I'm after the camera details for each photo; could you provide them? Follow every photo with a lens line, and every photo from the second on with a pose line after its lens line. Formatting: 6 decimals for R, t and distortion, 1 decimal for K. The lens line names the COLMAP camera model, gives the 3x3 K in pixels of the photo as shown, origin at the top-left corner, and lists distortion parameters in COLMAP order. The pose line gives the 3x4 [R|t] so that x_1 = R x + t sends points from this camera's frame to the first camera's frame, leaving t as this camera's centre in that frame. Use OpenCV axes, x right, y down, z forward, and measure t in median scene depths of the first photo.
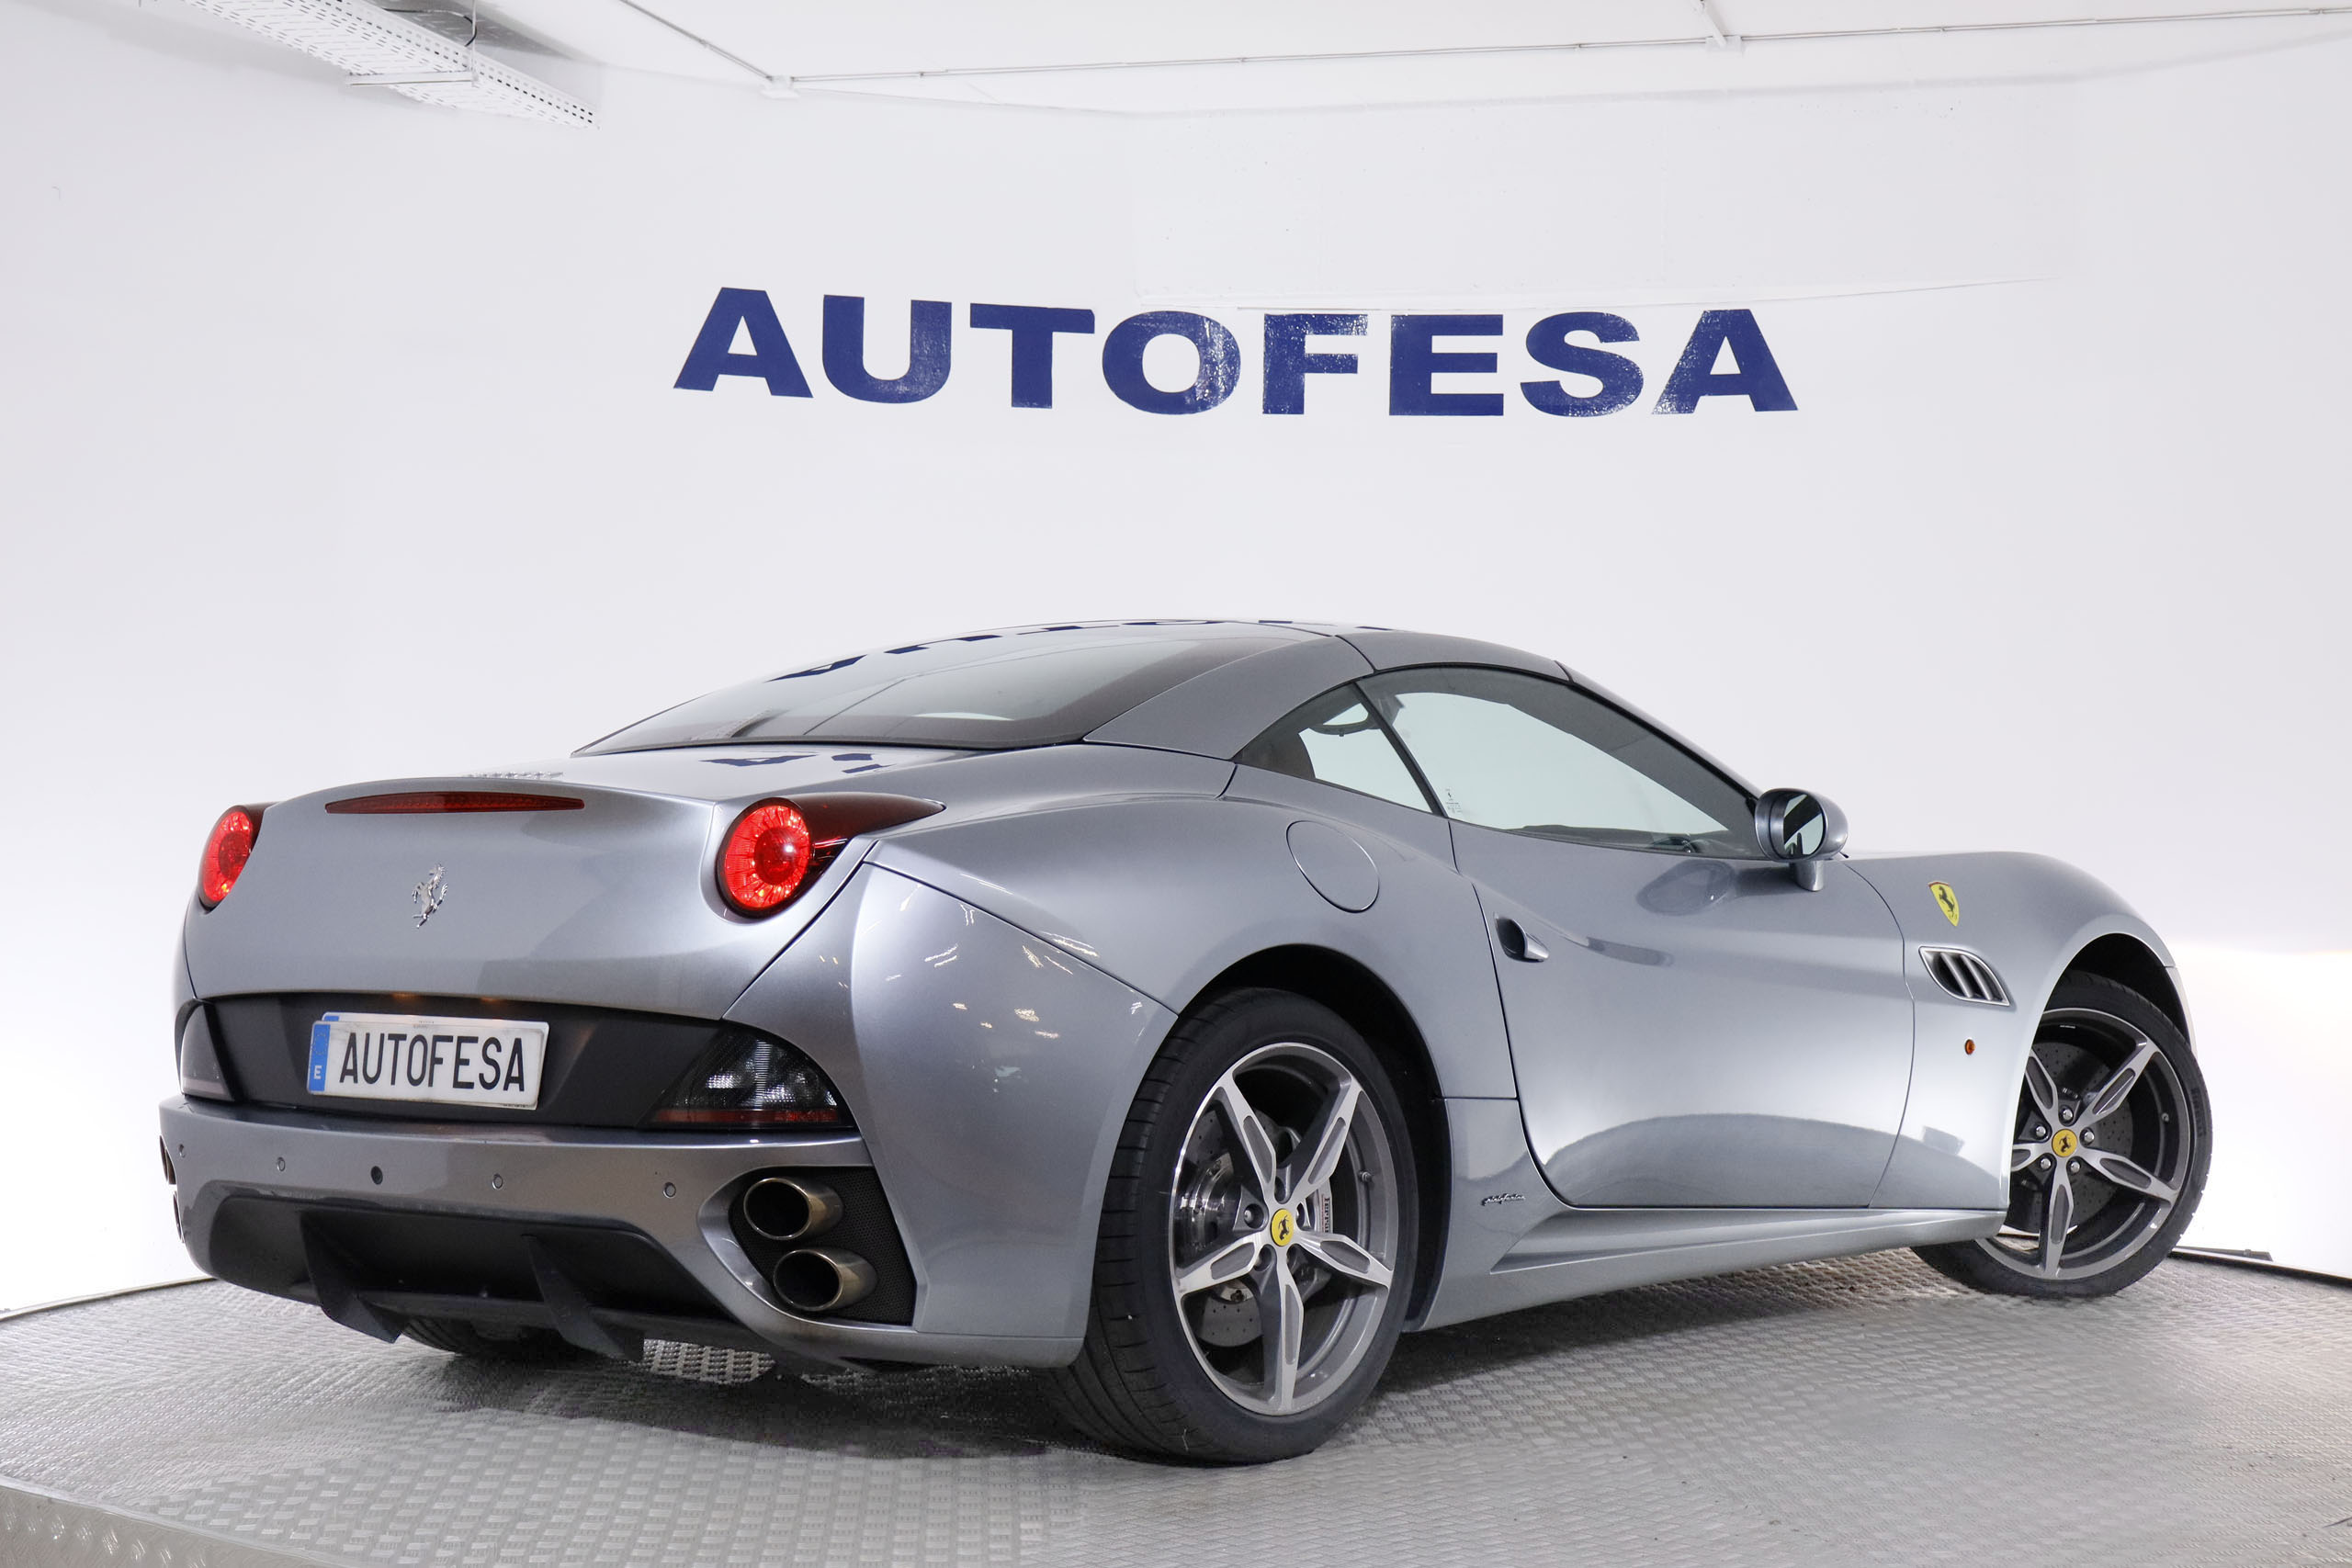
lens RADIAL K [[3946.8, 0, 1161.0], [0, 3946.8, 785.0], [0, 0, 1]] dist [0.030590, -0.097511]
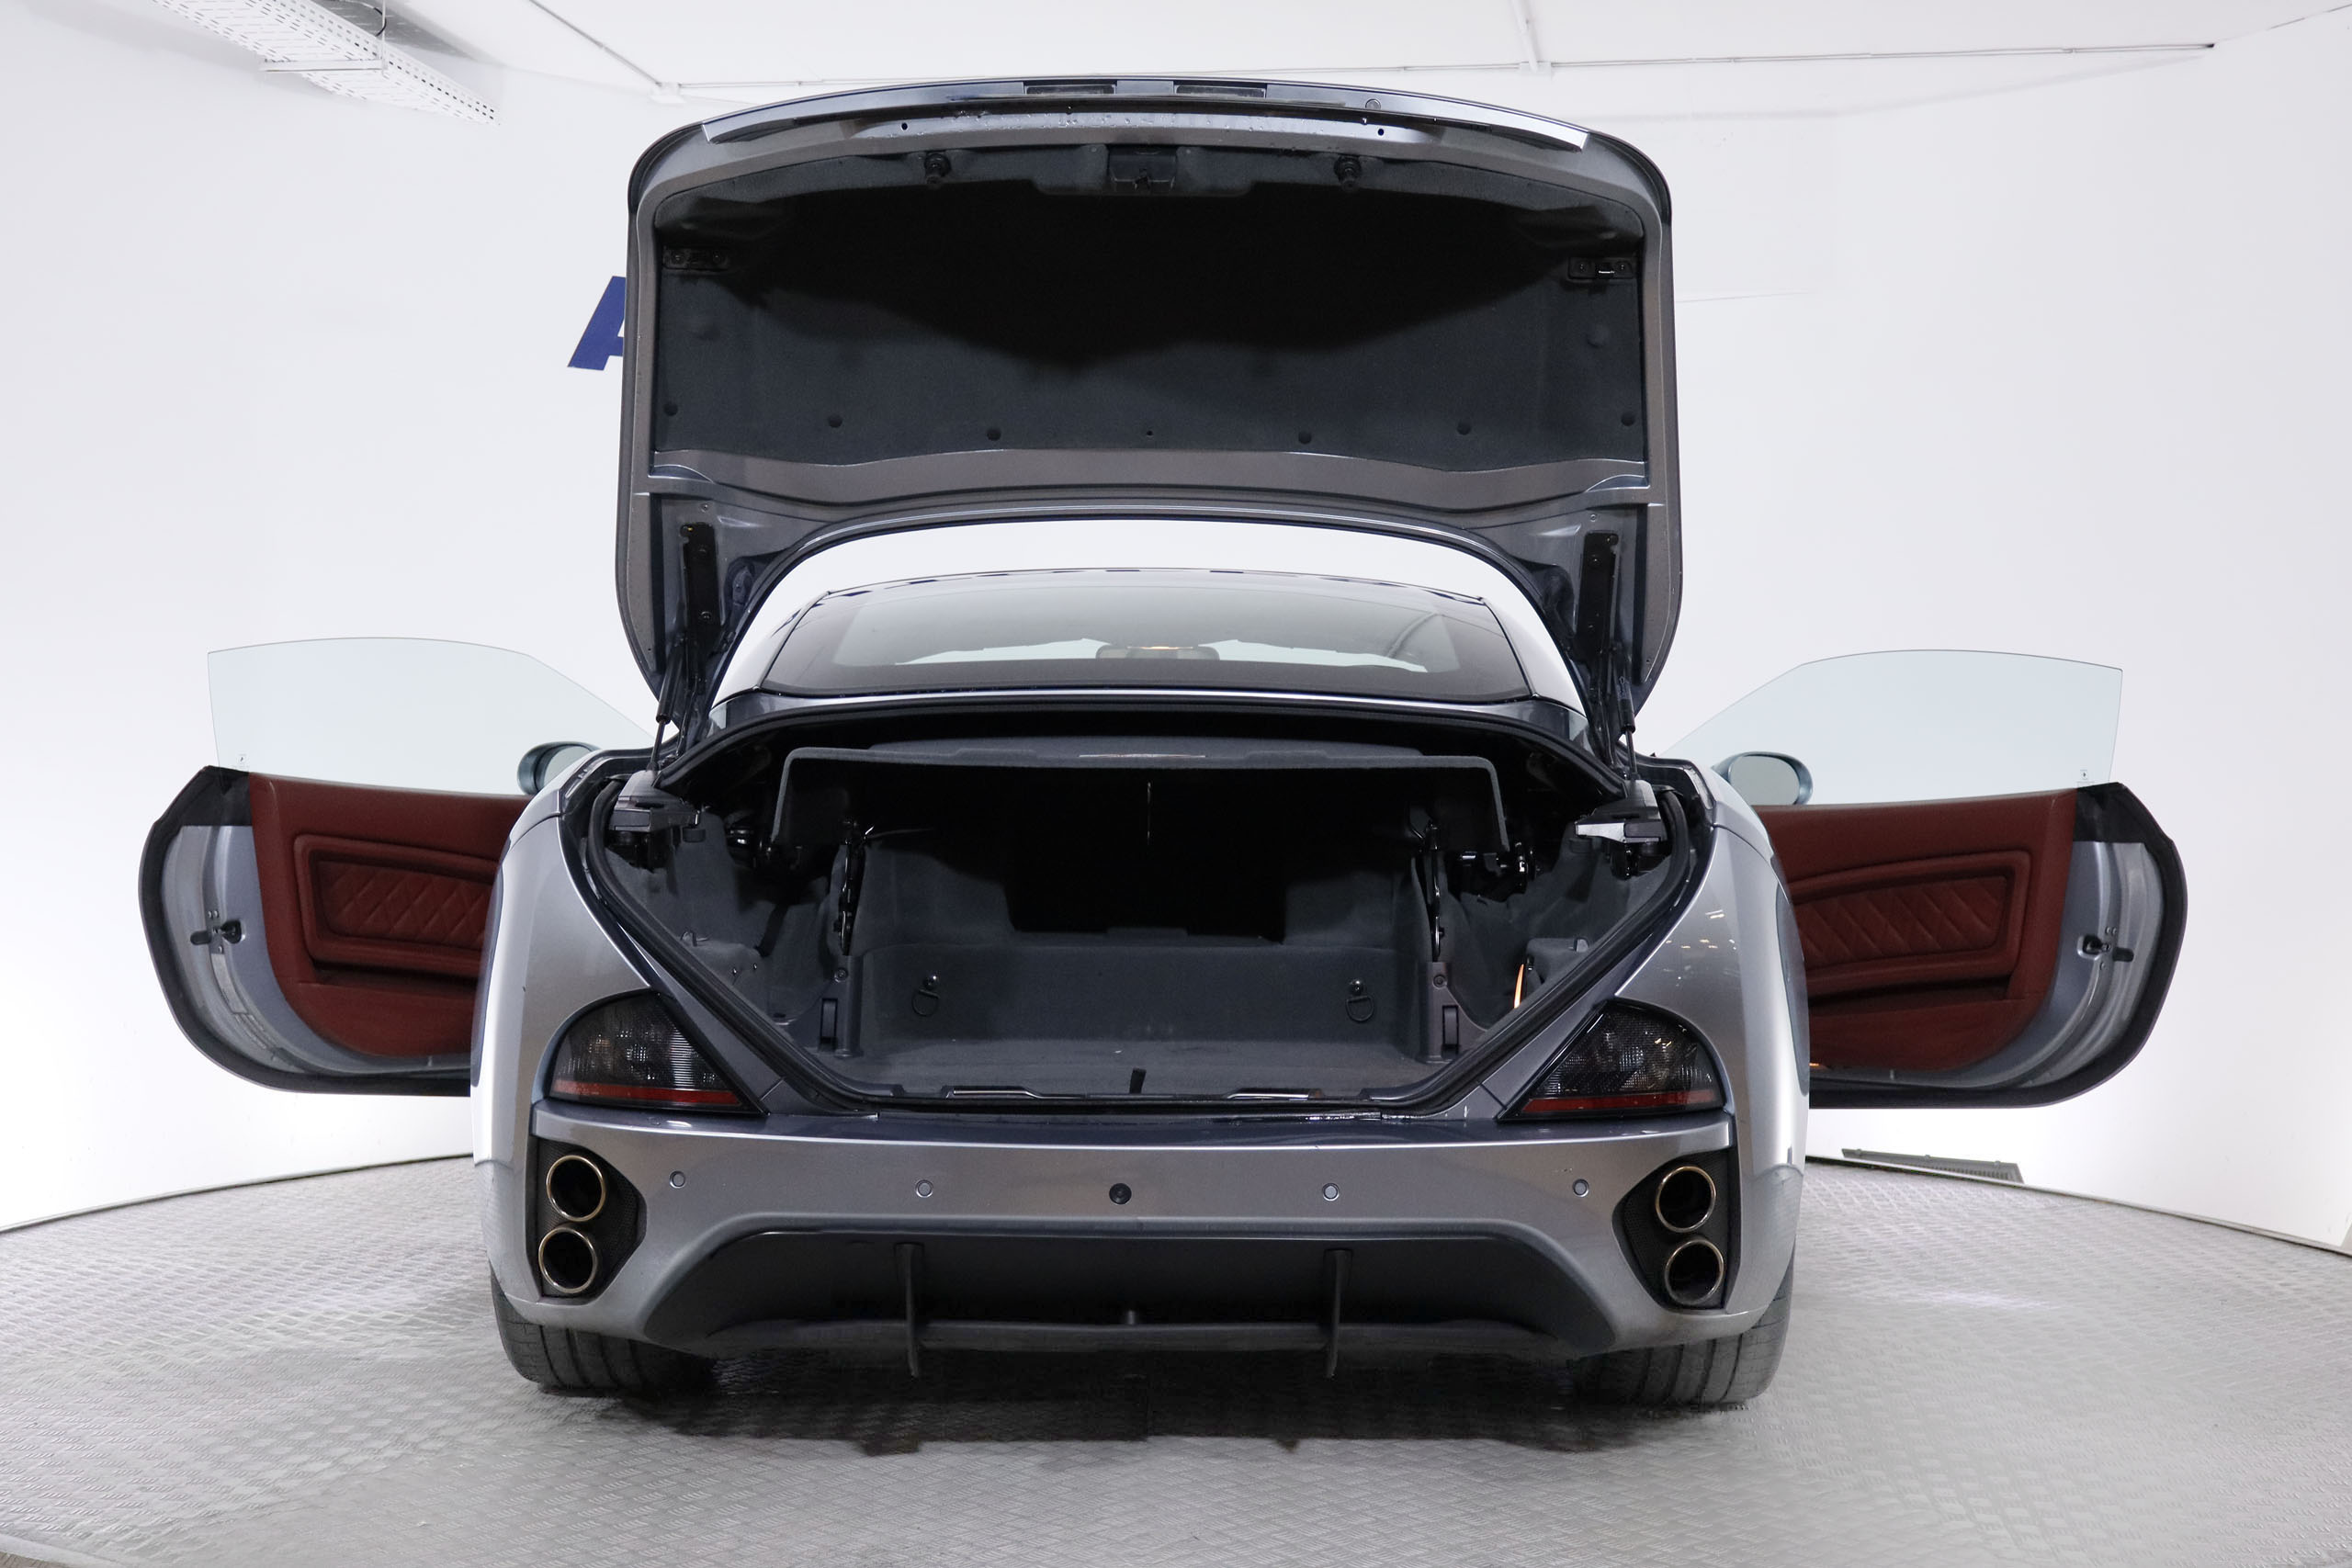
lens RADIAL K [[3008.9, 0, 1160.7], [0, 3008.9, 787.6], [0, 0, 1]] dist [0.010774, -0.046828]
pose [[0.996457, 0.007810, 0.083739, -0.031119], [-0.009164, 0.999833, 0.015800, 0.000863], [-0.083601, -0.016511, 0.996362, 0.168833]]
